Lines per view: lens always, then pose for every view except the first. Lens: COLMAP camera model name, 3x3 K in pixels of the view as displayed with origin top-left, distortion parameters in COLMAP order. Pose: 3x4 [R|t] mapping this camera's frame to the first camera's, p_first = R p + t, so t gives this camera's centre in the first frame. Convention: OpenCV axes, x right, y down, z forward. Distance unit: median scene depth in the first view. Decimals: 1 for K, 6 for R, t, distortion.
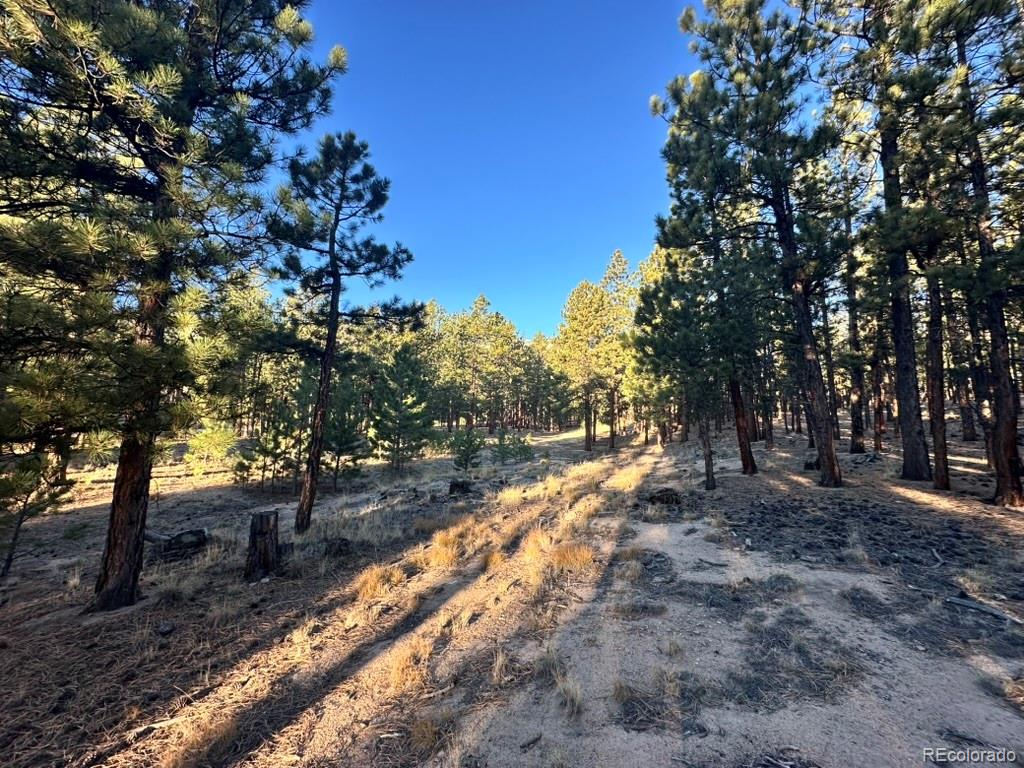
lens RADIAL K [[408.8, 0, 510.8], [0, 408.8, 385.0], [0, 0, 1]] dist [-0.003234, 0.000811]
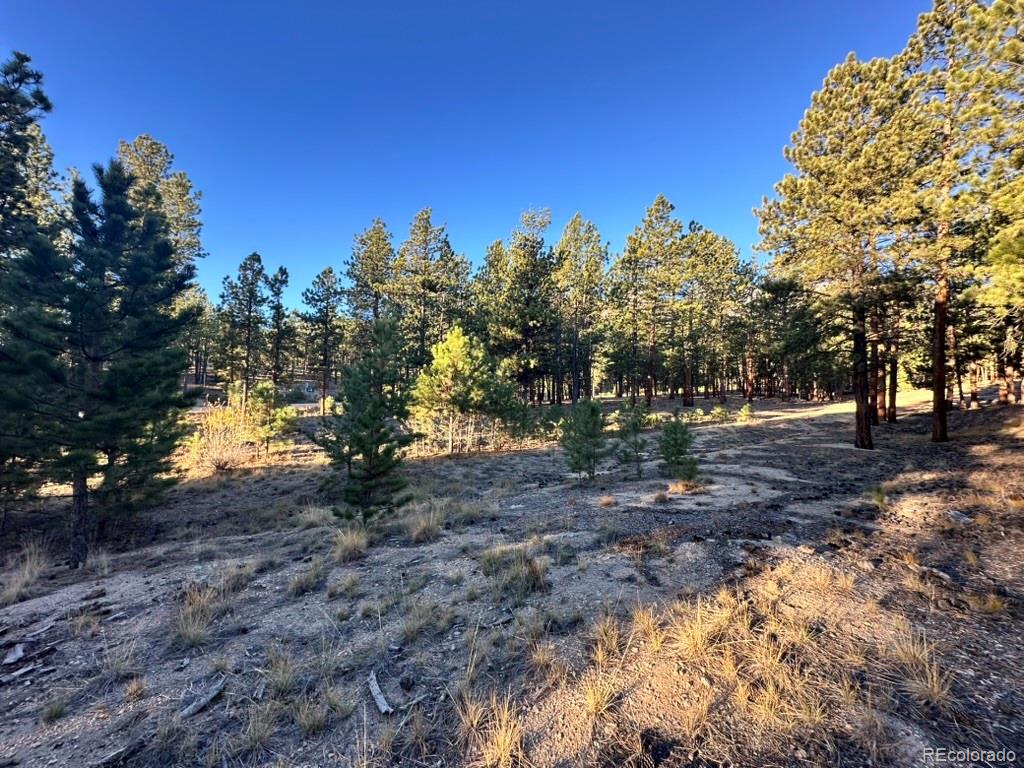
lens RADIAL K [[408.8, 0, 514.8], [0, 408.8, 385.3], [0, 0, 1]] dist [-0.003234, 0.000811]
pose [[0.843332, -0.029989, -0.536555, 0.082257], [0.068593, 0.996282, 0.052126, 0.035188], [0.532997, -0.080763, 0.842254, 0.327457]]
